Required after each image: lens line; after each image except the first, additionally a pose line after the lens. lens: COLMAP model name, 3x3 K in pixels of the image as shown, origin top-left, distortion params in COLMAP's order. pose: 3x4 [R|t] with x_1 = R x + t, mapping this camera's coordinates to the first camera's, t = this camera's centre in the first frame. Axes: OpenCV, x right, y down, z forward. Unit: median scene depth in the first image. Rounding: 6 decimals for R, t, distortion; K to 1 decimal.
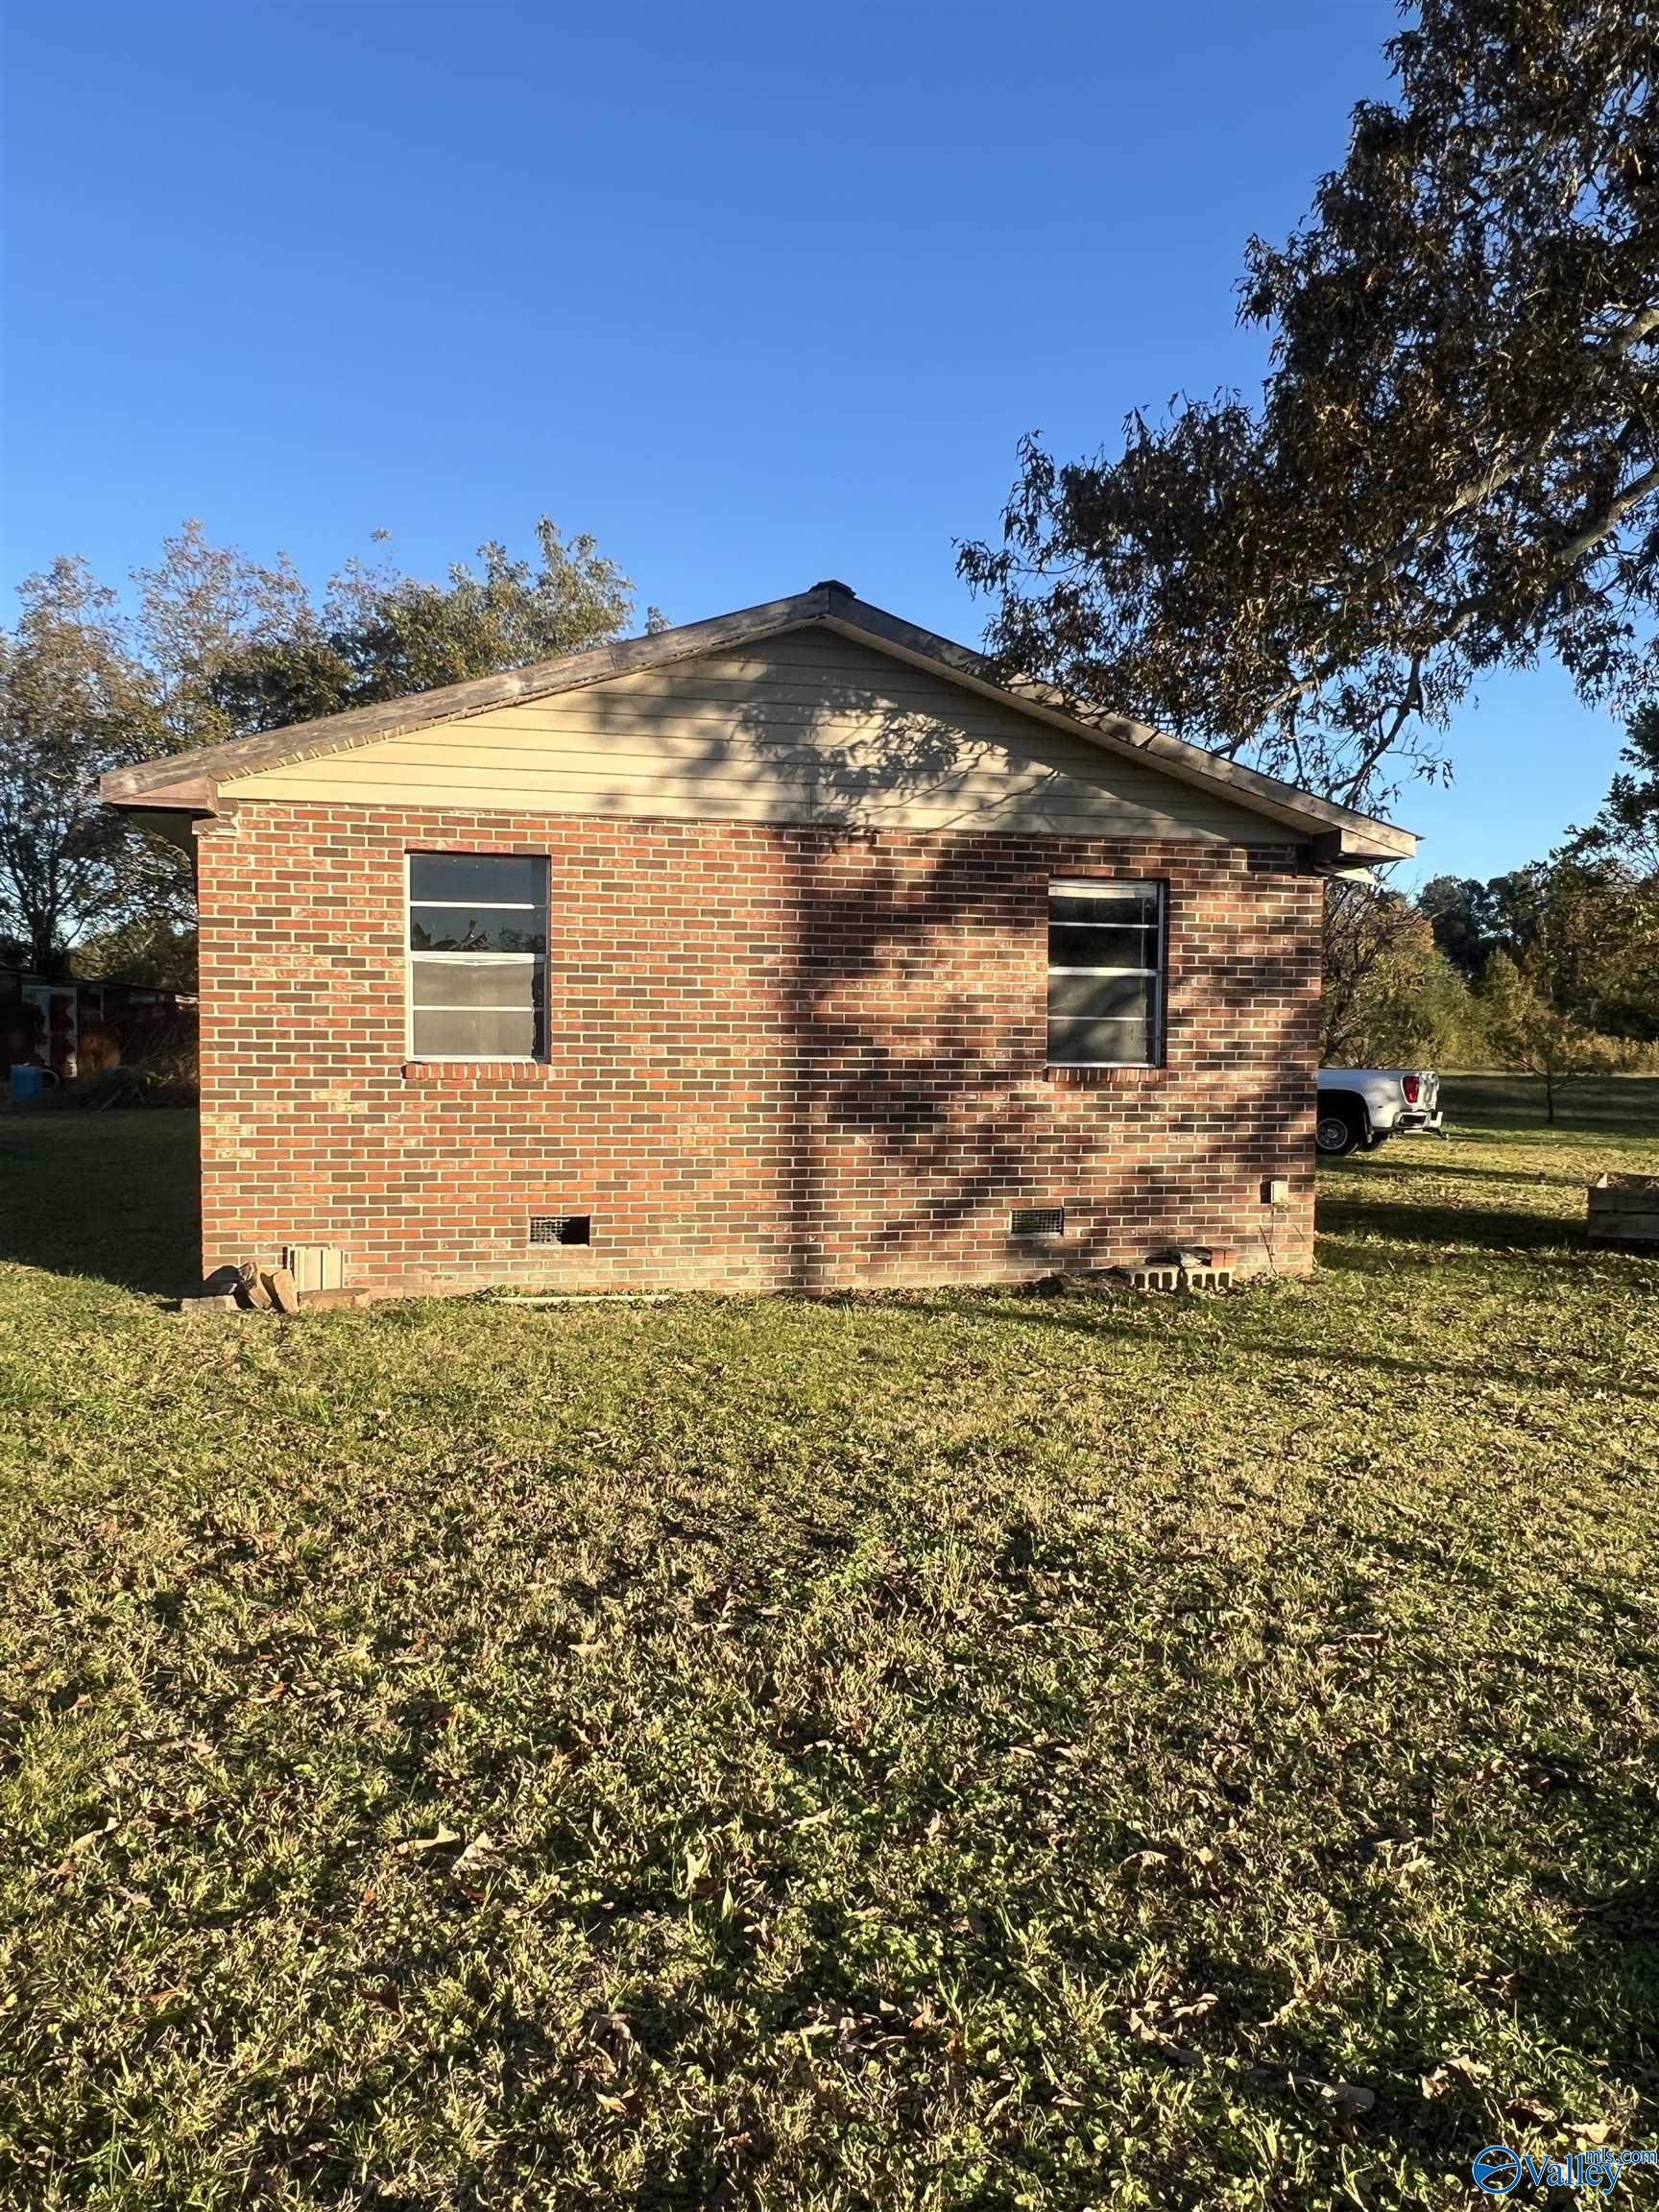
lens RADIAL K [[1489.7, 0, 831.2], [0, 1489.7, 1108.0], [0, 0, 1]] dist [0.005819, -0.013299]
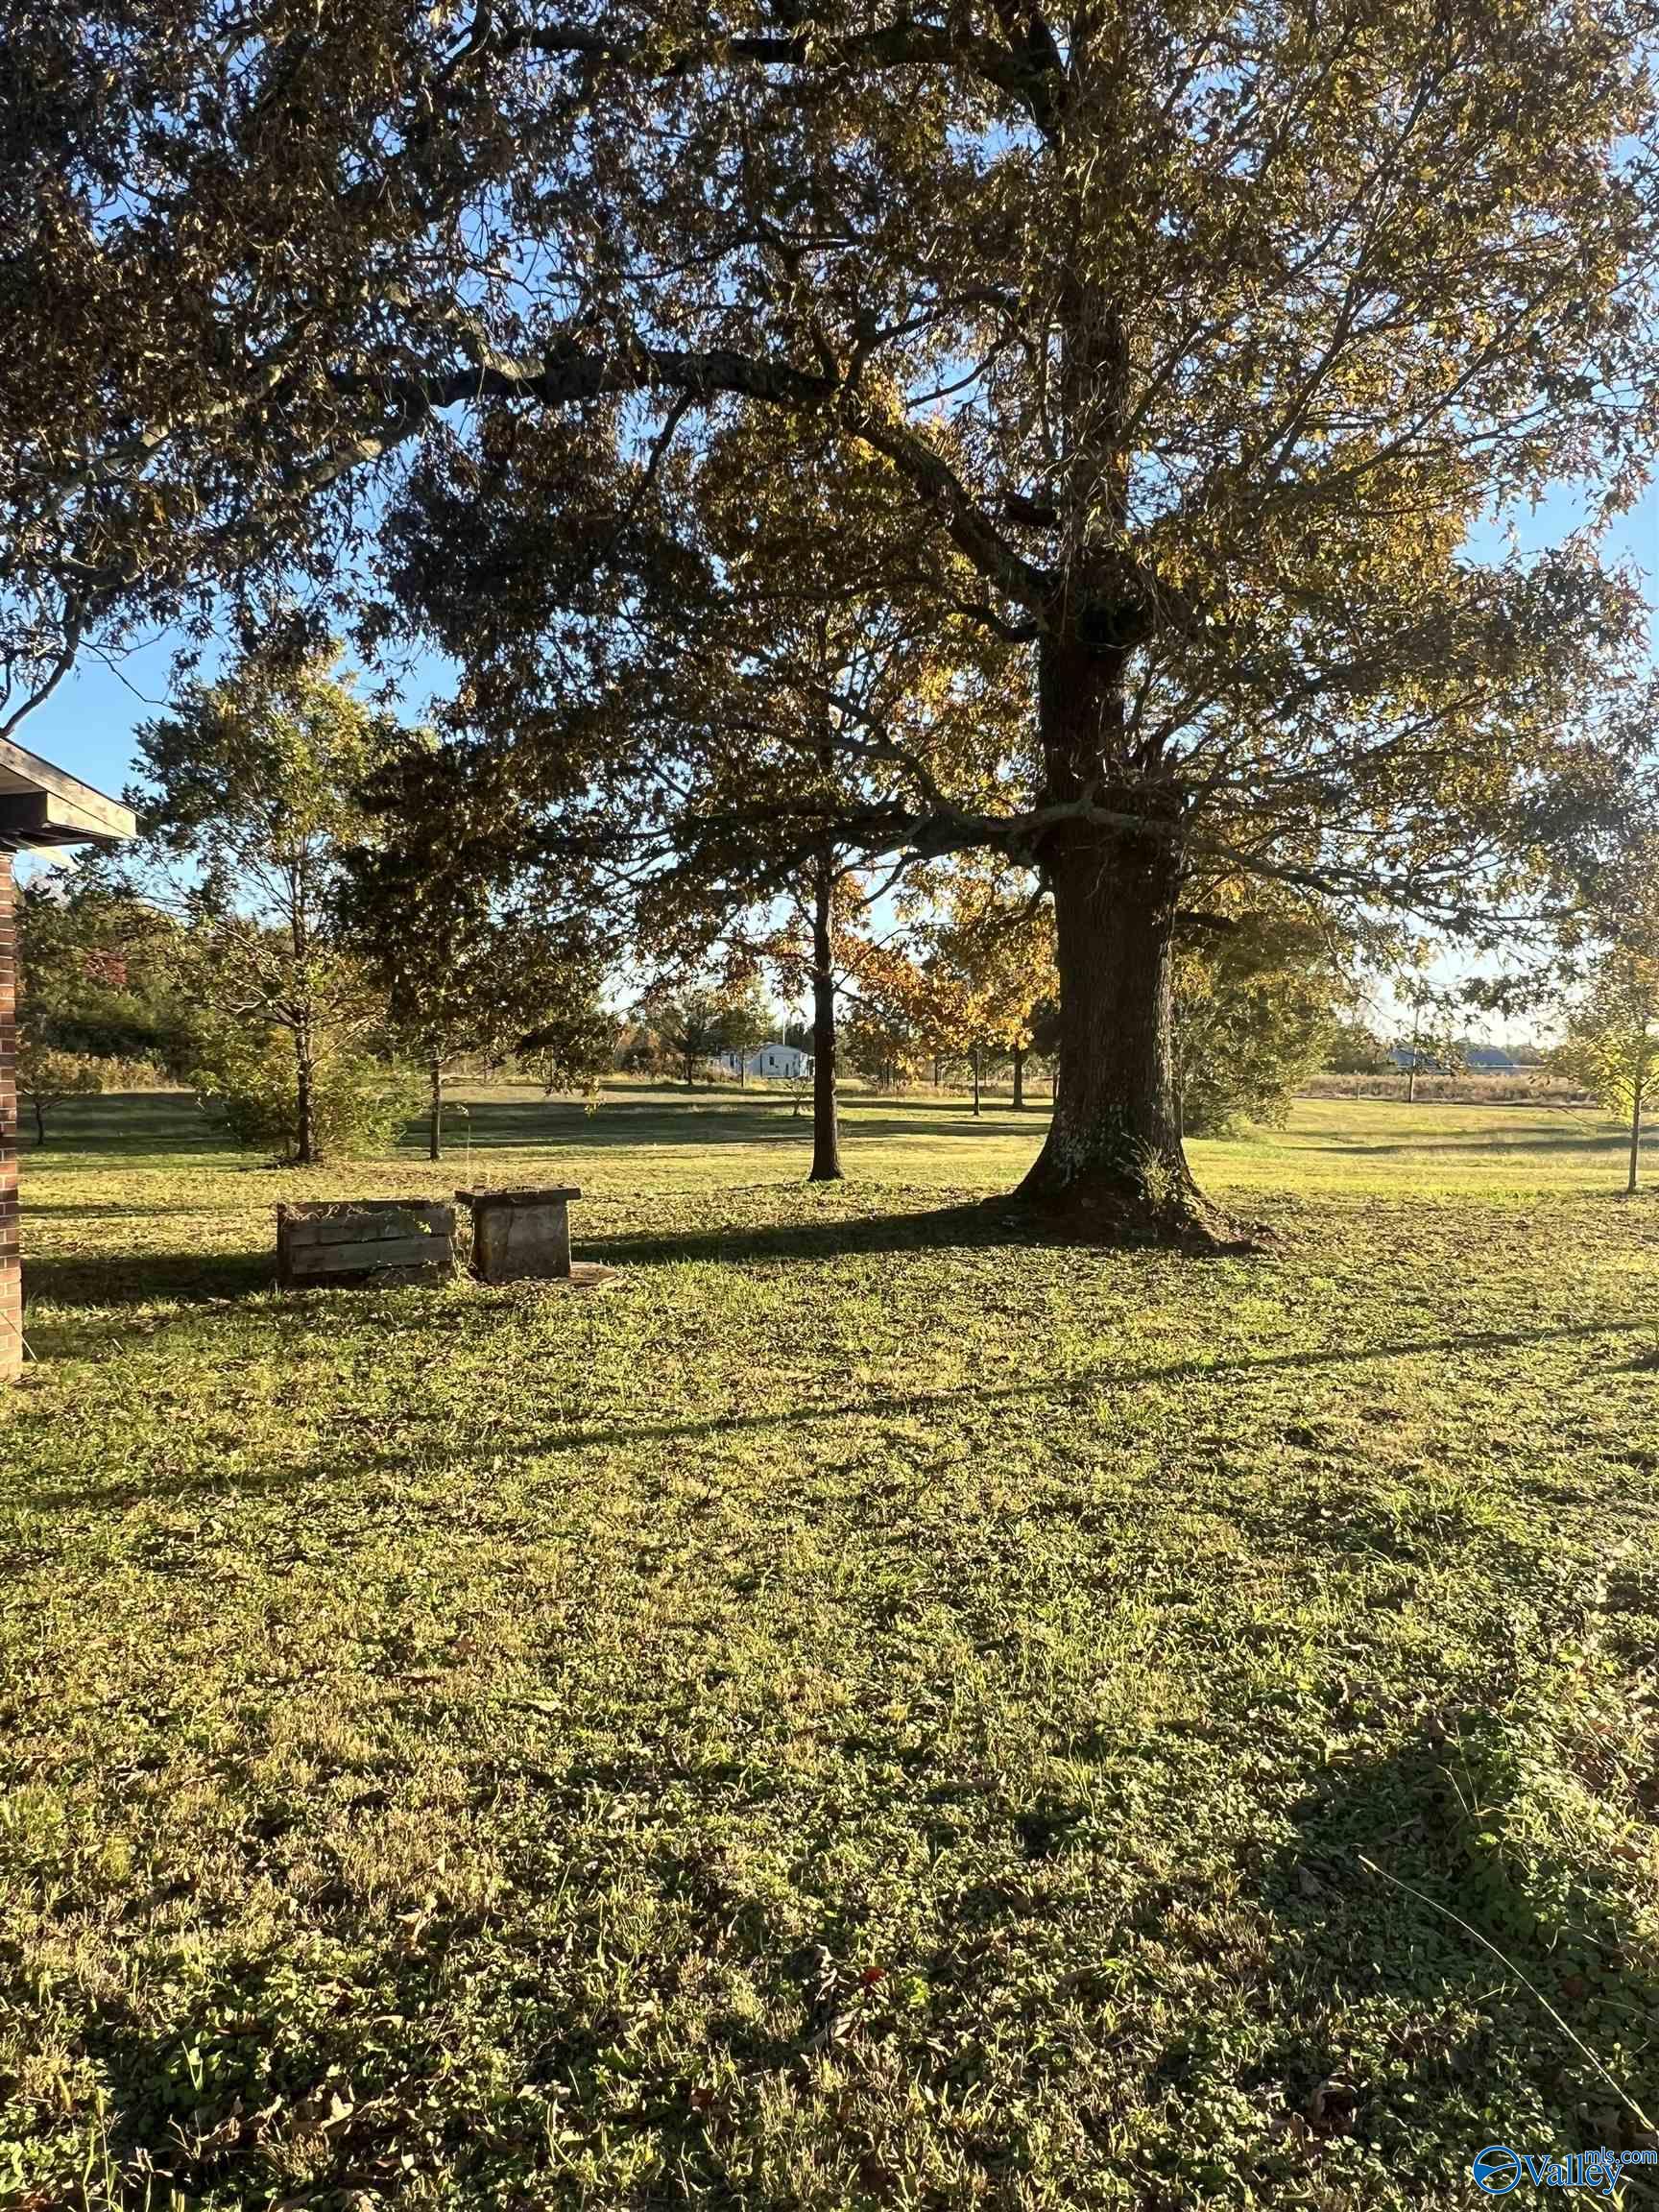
lens RADIAL K [[1489.7, 0, 826.9], [0, 1489.7, 1097.8], [0, 0, 1]] dist [0.005819, -0.013299]
pose [[0.562488, -0.031355, 0.826211, -0.076946], [0.045451, 0.998942, 0.006967, -0.017214], [-0.825555, 0.033633, 0.563318, 0.254830]]
